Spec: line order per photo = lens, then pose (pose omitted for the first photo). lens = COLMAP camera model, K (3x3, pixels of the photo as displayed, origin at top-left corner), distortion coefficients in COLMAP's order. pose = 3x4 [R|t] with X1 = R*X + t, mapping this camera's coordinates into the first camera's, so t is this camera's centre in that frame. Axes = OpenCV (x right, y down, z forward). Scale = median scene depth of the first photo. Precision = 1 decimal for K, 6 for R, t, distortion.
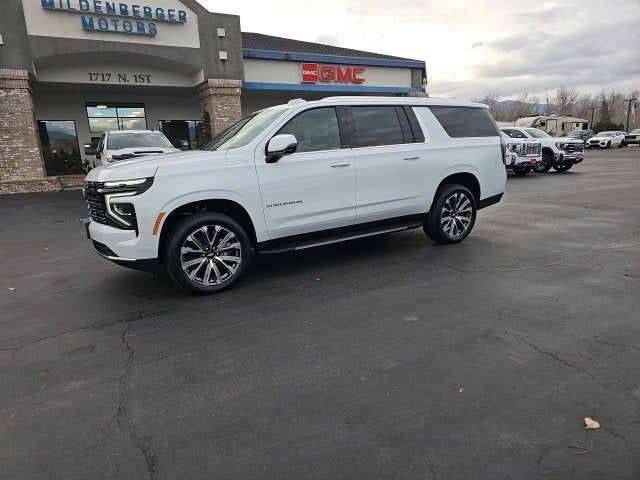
lens RADIAL K [[419.1, 0, 313.1], [0, 419.1, 242.5], [0, 0, 1]] dist [0.060264, -0.047944]
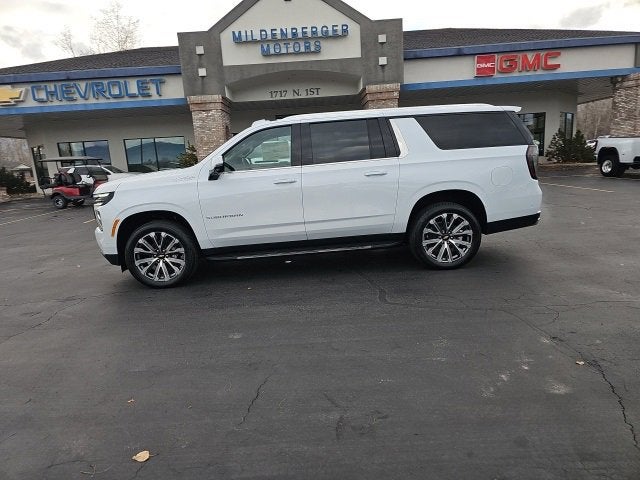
lens RADIAL K [[419.1, 0, 310.6], [0, 419.1, 244.0], [0, 0, 1]] dist [0.060264, -0.047944]
pose [[0.875425, 0.085288, -0.475771, 0.193802], [-0.082473, 0.996232, 0.026836, -0.020052], [0.476267, 0.015746, 0.879160, 0.037310]]
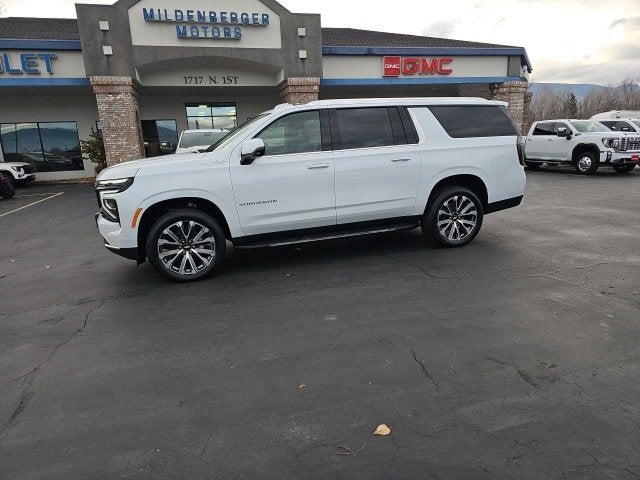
lens RADIAL K [[419.1, 0, 319.7], [0, 419.1, 241.7], [0, 0, 1]] dist [0.060264, -0.047944]
pose [[0.974504, 0.047974, -0.219180, 0.094225], [-0.045011, 0.998815, 0.018494, -0.005847], [0.219807, -0.008158, 0.975509, -0.004010]]
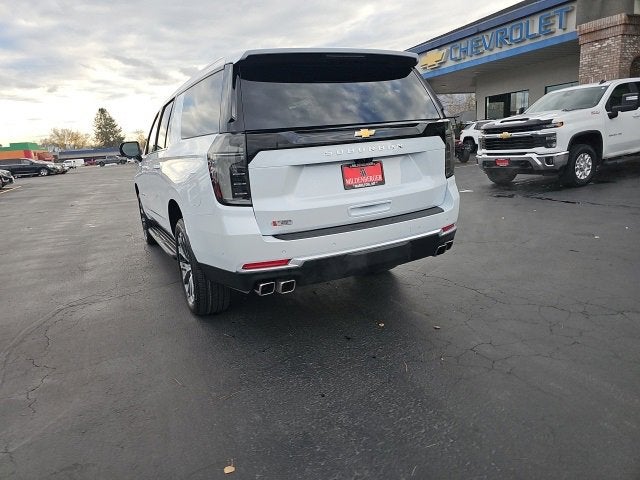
lens RADIAL K [[419.1, 0, 308.5], [0, 419.1, 240.9], [0, 0, 1]] dist [0.060264, -0.047944]
pose [[-0.063924, 0.270510, -0.960593, 0.343922], [-0.136936, 0.951079, 0.276944, -0.112068], [0.988515, 0.149243, -0.023754, 0.450274]]
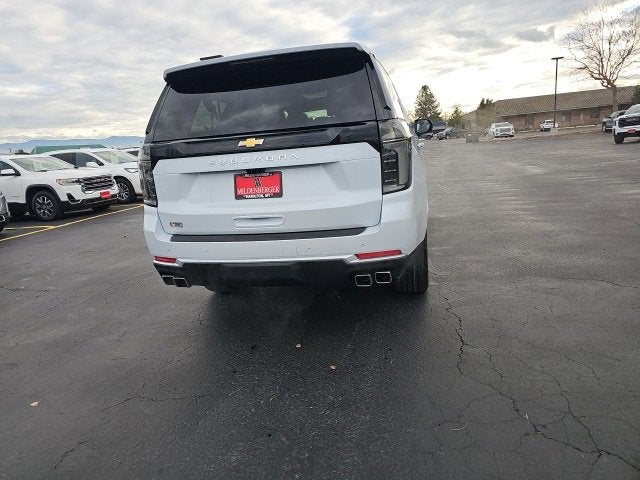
lens RADIAL K [[419.1, 0, 311.3], [0, 419.1, 237.7], [0, 0, 1]] dist [0.060264, -0.047944]
pose [[-0.687422, 0.256167, -0.679581, 0.269774], [-0.041483, 0.920351, 0.388887, -0.140227], [0.725073, 0.295520, -0.622043, 0.593011]]
